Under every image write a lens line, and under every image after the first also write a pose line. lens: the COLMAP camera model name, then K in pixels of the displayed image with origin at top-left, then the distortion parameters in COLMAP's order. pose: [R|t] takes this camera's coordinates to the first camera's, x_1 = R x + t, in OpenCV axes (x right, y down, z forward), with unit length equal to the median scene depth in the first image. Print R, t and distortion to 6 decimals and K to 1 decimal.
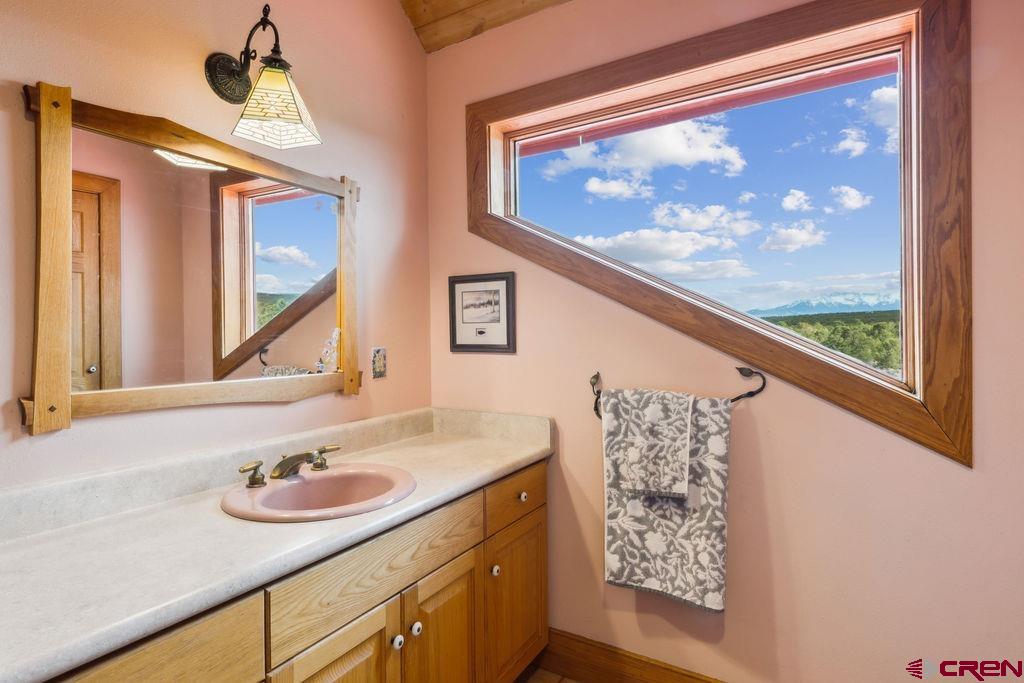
lens RADIAL K [[523.1, 0, 511.1], [0, 523.1, 341.2], [0, 0, 1]] dist [-0.011268, -0.001101]
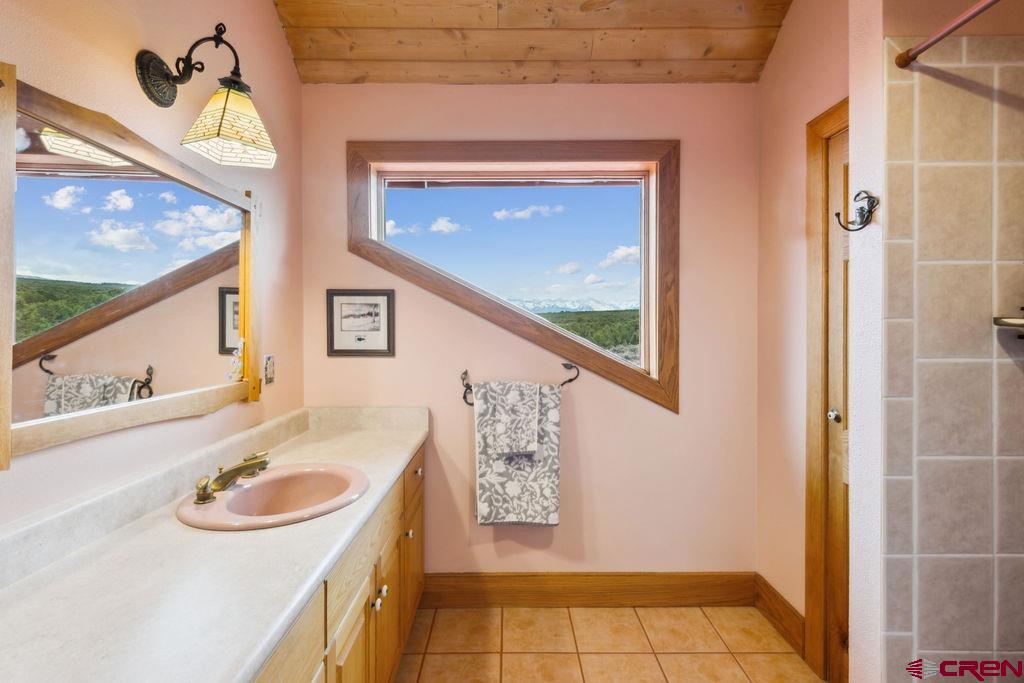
lens RADIAL K [[447.5, 0, 512.8], [0, 447.5, 332.4], [0, 0, 1]] dist [-0.014912, -0.001766]
pose [[0.840552, 0.001437, 0.541729, -0.385291], [-0.000225, 0.999997, -0.002304, -0.036715], [-0.541731, 0.001815, 0.840550, -0.025217]]
